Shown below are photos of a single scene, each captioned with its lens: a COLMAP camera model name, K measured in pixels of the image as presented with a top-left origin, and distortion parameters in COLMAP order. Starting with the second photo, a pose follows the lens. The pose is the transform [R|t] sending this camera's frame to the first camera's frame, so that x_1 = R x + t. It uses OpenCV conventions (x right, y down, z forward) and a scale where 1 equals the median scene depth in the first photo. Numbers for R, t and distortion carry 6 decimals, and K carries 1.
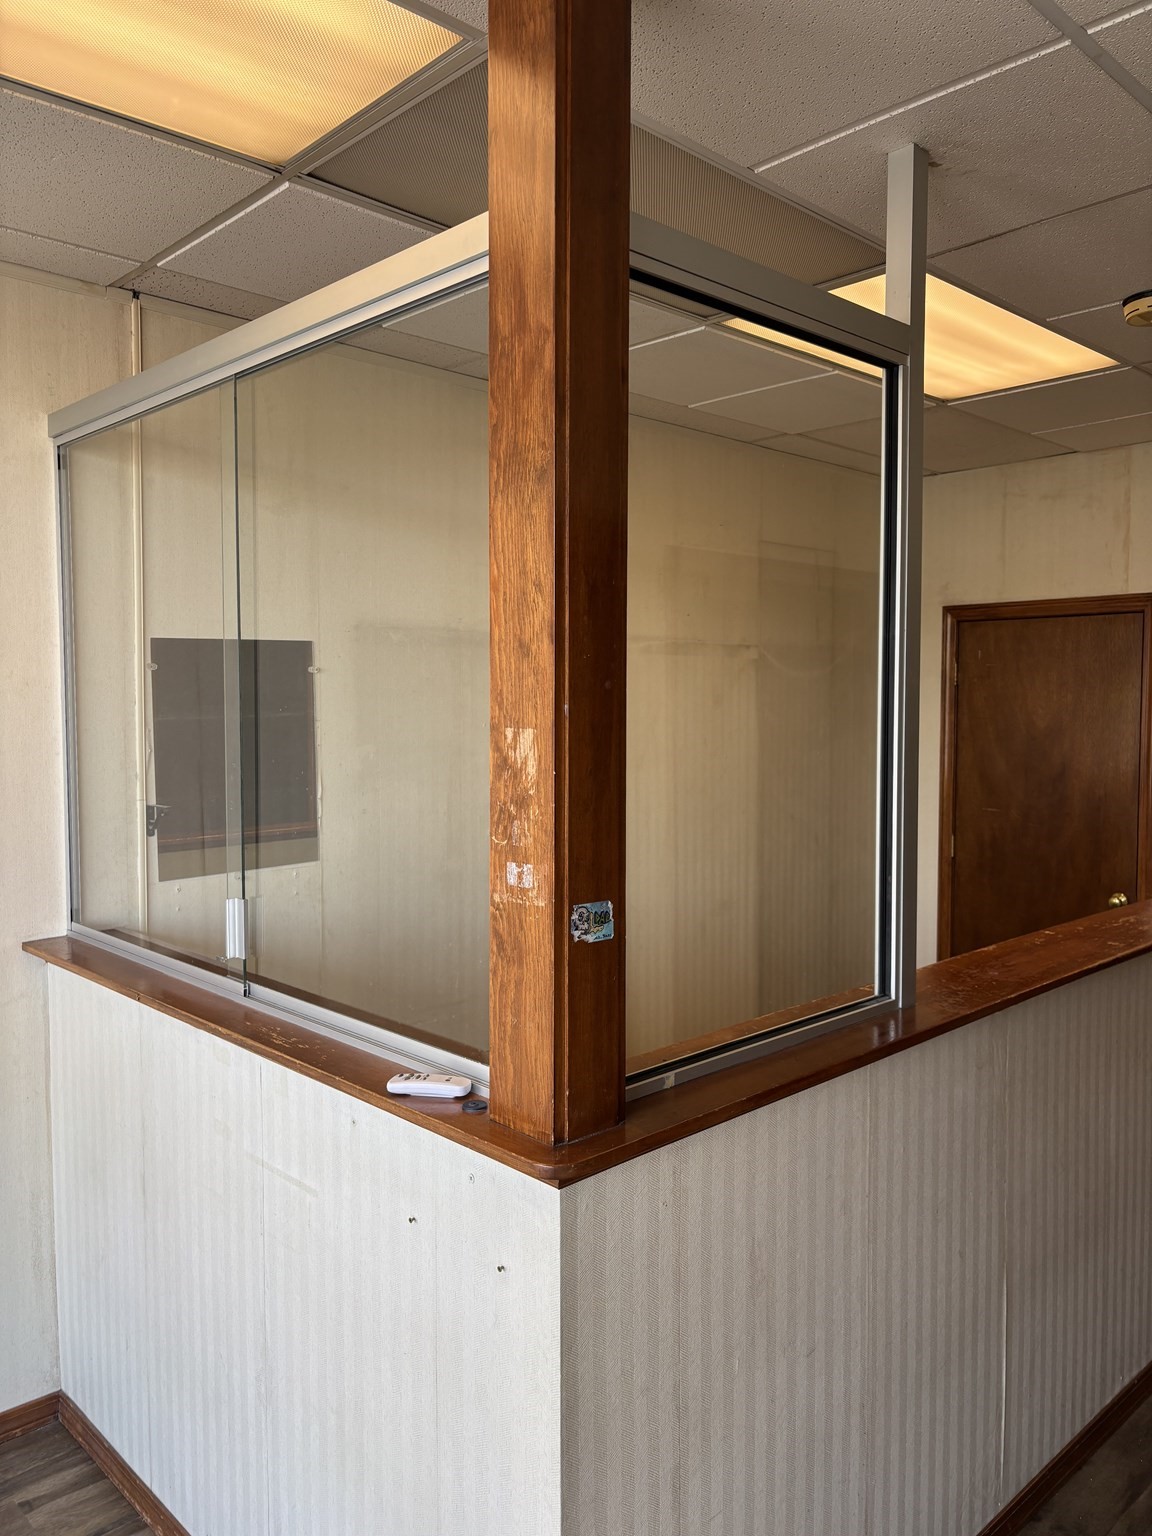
lens RADIAL K [[1163.4, 0, 569.2], [0, 1163.4, 764.4], [0, 0, 1]] dist [0.038920, -0.023419]
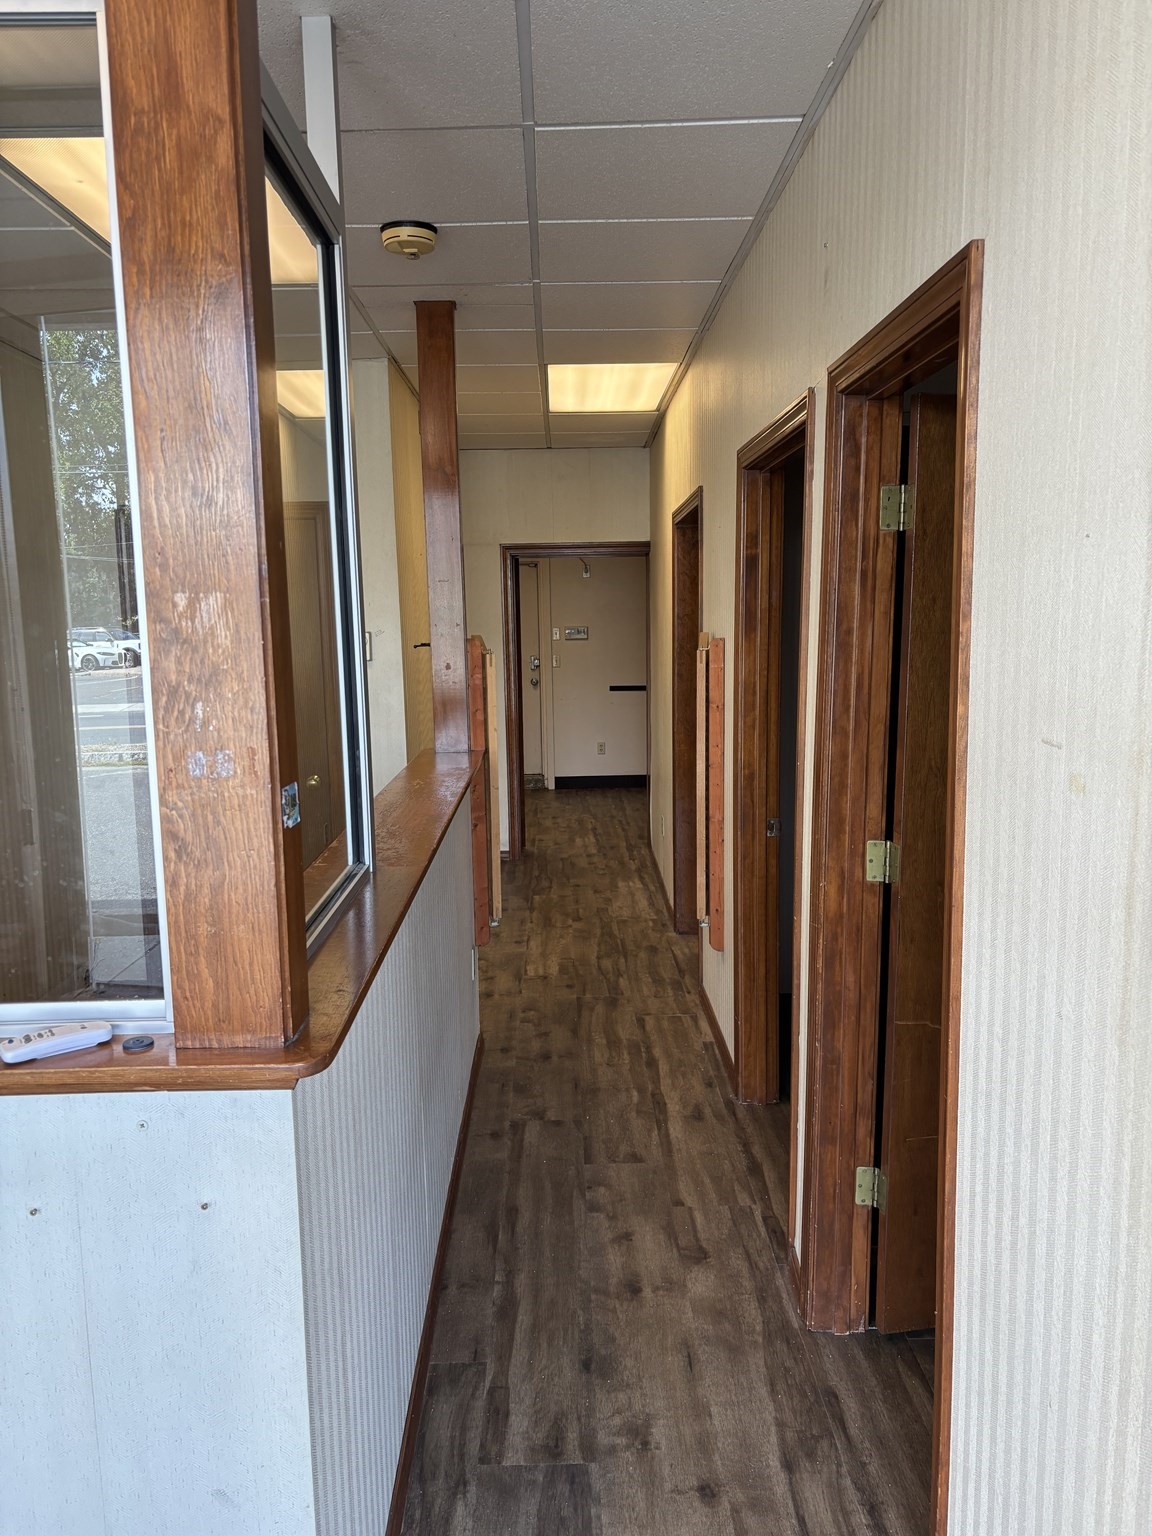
lens RADIAL K [[1163.4, 0, 569.5], [0, 1163.4, 772.3], [0, 0, 1]] dist [0.038920, -0.023419]
pose [[0.683481, -0.113089, 0.721155, -0.494135], [0.059061, 0.993255, 0.099783, 0.030380], [-0.727575, -0.025607, 0.685550, 0.203087]]
